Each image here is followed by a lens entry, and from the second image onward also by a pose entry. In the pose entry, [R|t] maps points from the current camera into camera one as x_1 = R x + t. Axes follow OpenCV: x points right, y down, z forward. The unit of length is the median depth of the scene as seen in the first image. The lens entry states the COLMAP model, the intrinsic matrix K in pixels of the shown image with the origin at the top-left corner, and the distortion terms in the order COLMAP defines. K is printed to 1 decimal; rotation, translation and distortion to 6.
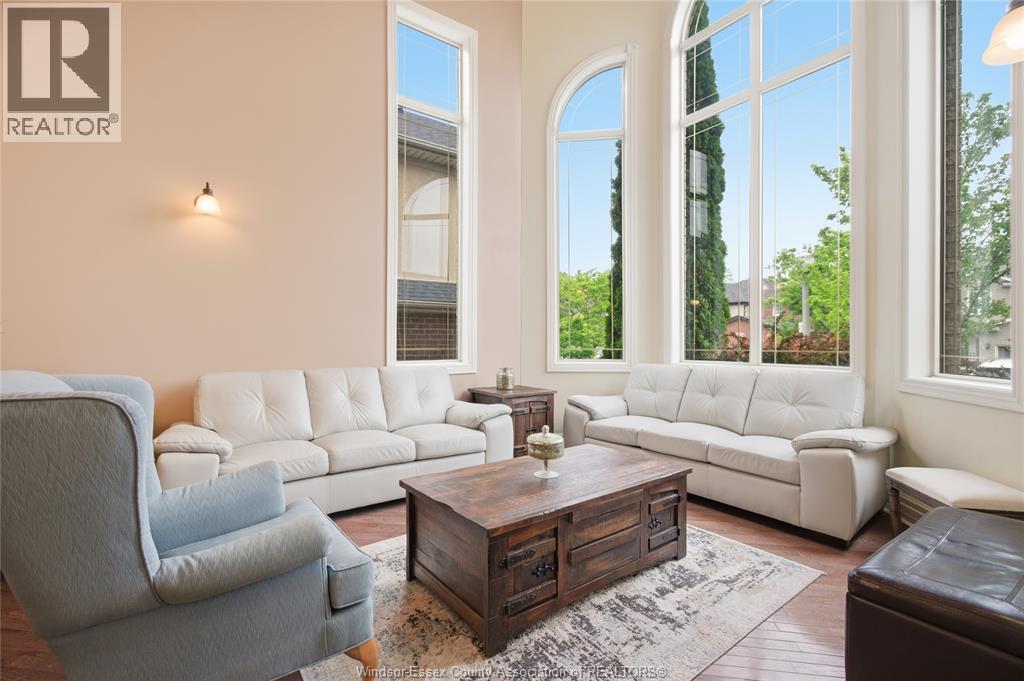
lens RADIAL K [[459.6, 0, 511.5], [0, 459.6, 339.6], [0, 0, 1]] dist [0.001074, 0.001049]
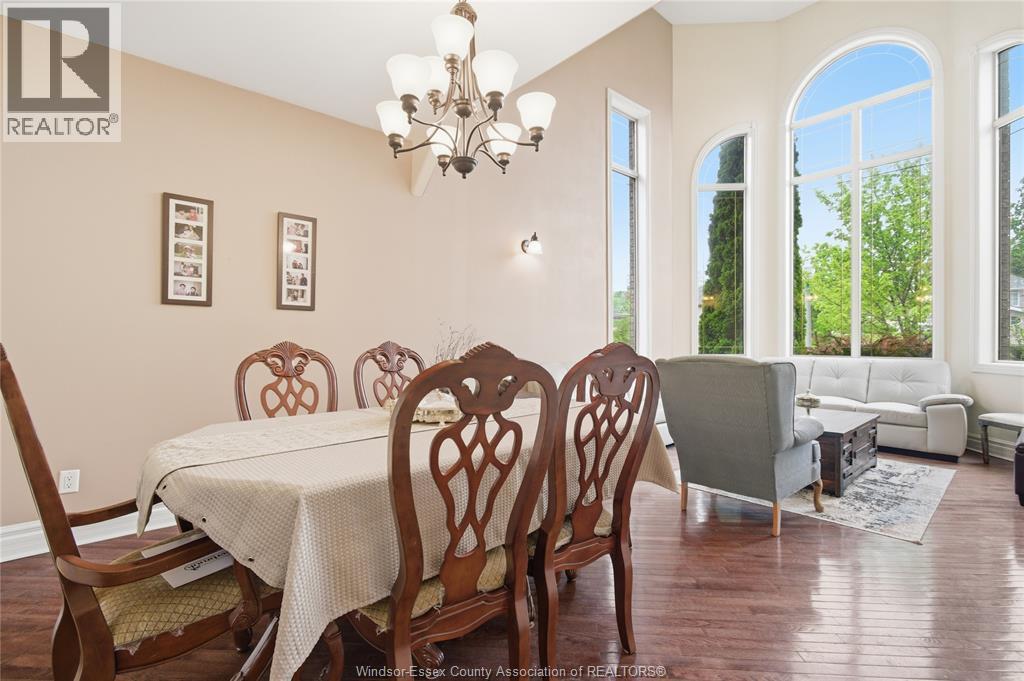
lens RADIAL K [[465.0, 0, 512.0], [0, 465.0, 340.5], [0, 0, 1]] dist [0.022808, -0.011446]
pose [[0.996759, 0.000426, 0.080445, -0.856628], [-0.000406, 1.000000, -0.000265, 0.004314], [-0.080445, 0.000232, 0.996759, -0.485030]]
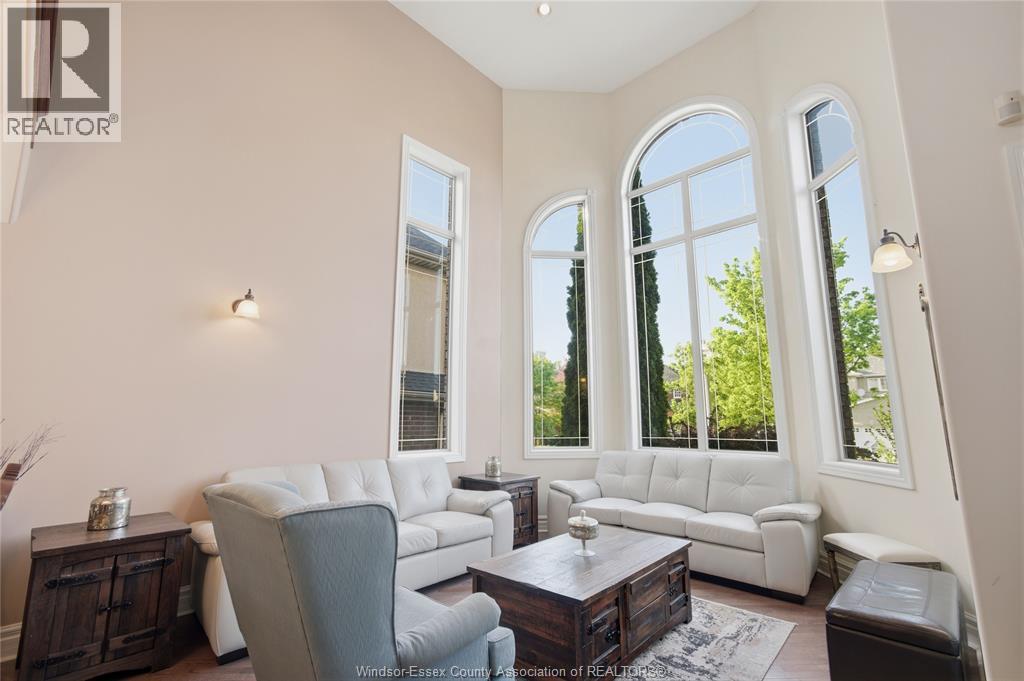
lens RADIAL K [[450.1, 0, 512.5], [0, 450.1, 346.6], [0, 0, 1]] dist [0.001837, 0.000209]
pose [[0.983282, 0.026969, 0.180084, -0.237934], [0.001945, 0.987359, -0.158488, -0.036081], [-0.182081, 0.156189, 0.970799, -0.126838]]
